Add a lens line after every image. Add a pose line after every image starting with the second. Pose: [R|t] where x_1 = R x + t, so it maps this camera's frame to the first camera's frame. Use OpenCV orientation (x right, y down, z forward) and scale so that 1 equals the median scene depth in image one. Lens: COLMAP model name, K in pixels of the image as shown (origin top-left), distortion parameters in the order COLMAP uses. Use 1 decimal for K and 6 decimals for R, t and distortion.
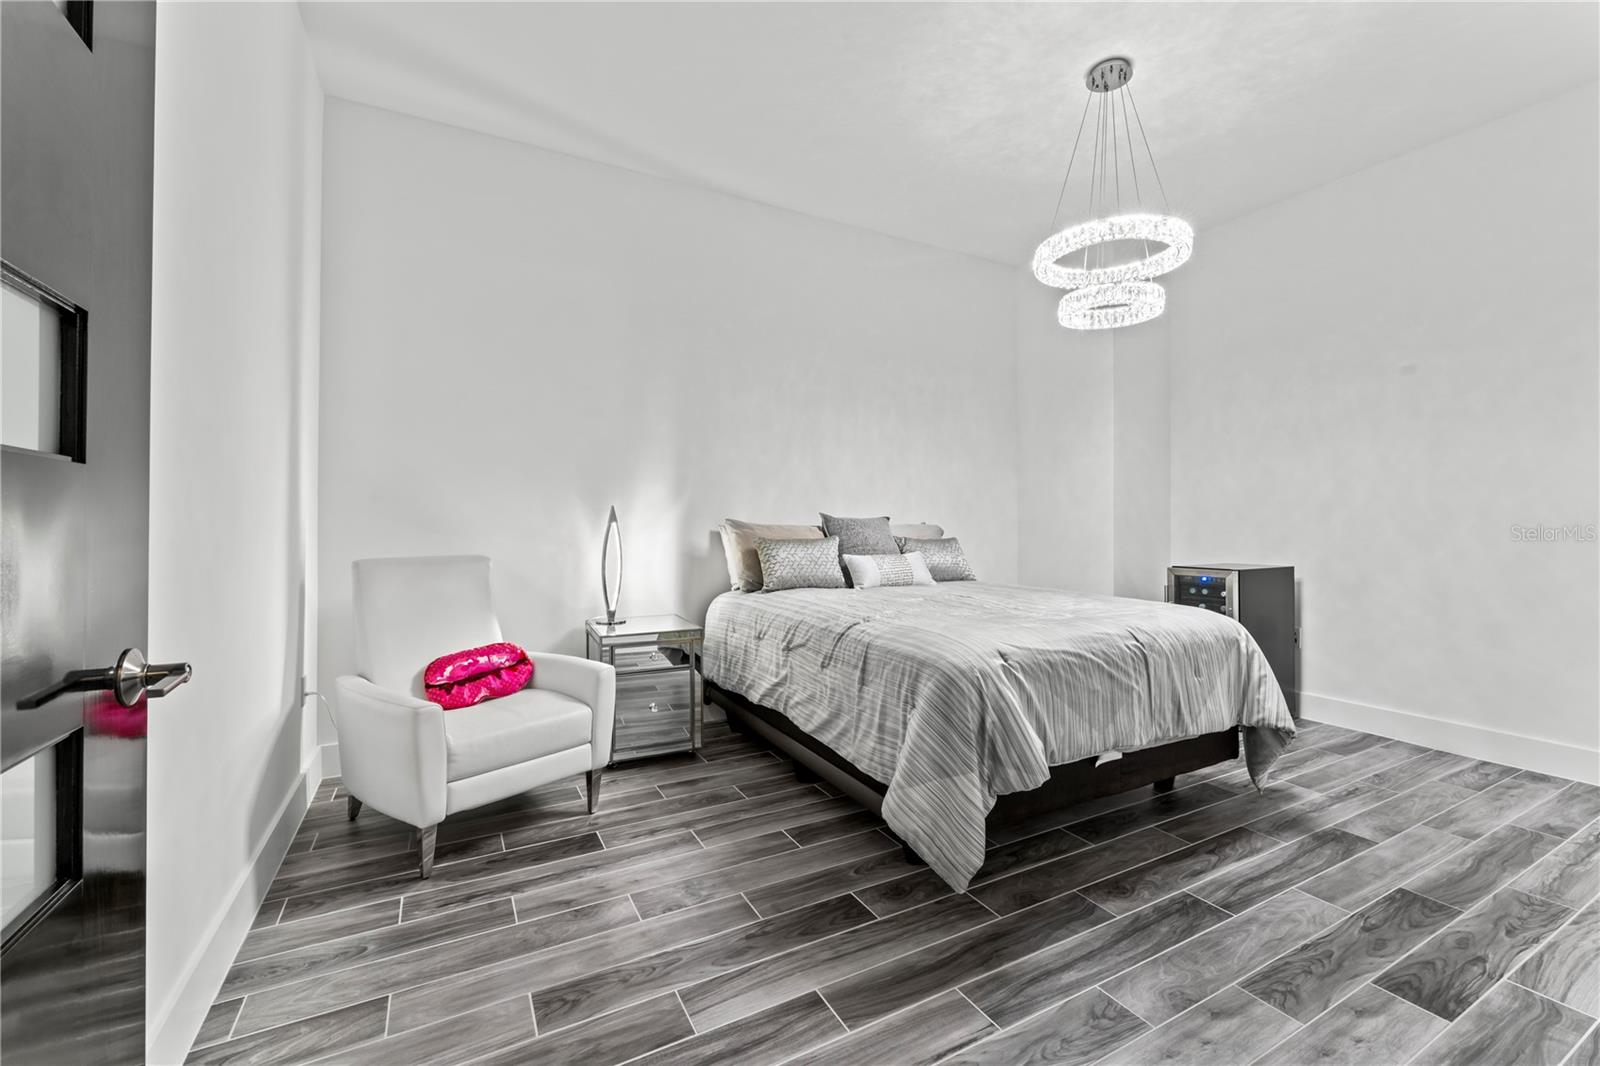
lens RADIAL K [[659.0, 0, 799.4], [0, 659.0, 522.8], [0, 0, 1]] dist [-0.000003, -0.005764]
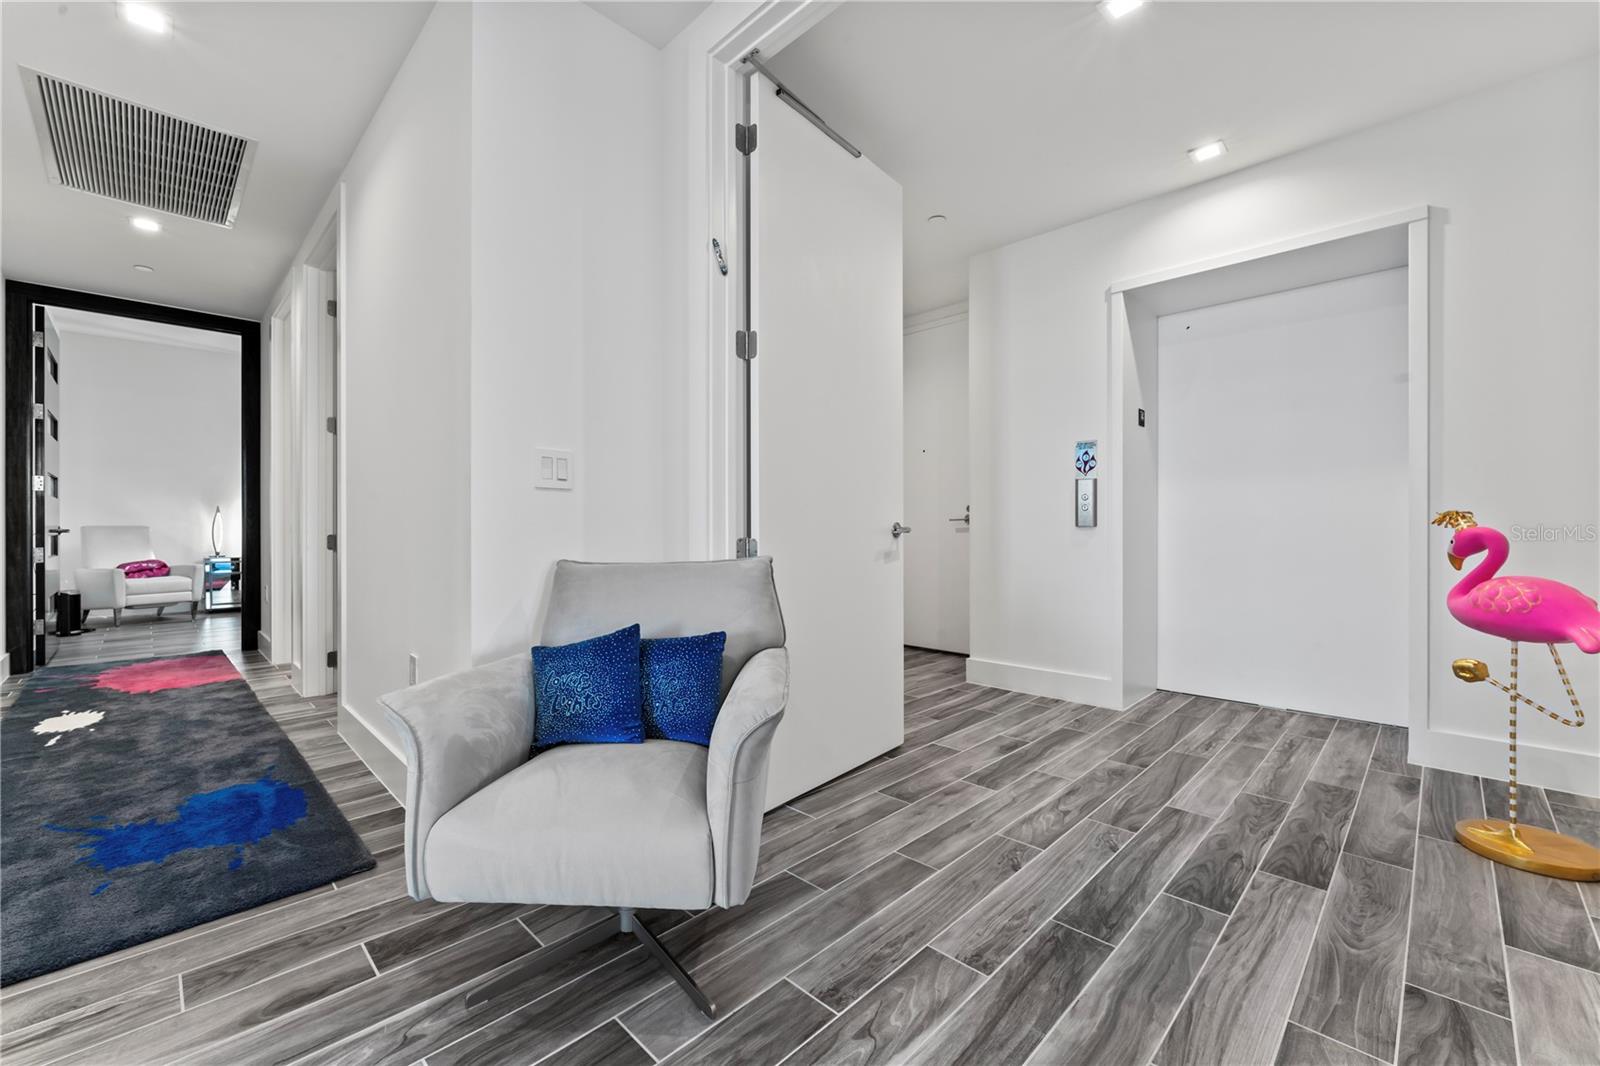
lens RADIAL K [[649.1, 0, 800.0], [0, 649.1, 533.0], [0, 0, 1]] dist [0.000022, -0.004820]
pose [[0.956113, -0.004226, 0.292968, 1.225351], [0.000924, 0.999935, 0.011406, 0.056494], [-0.292997, -0.010634, 0.956054, -2.154341]]
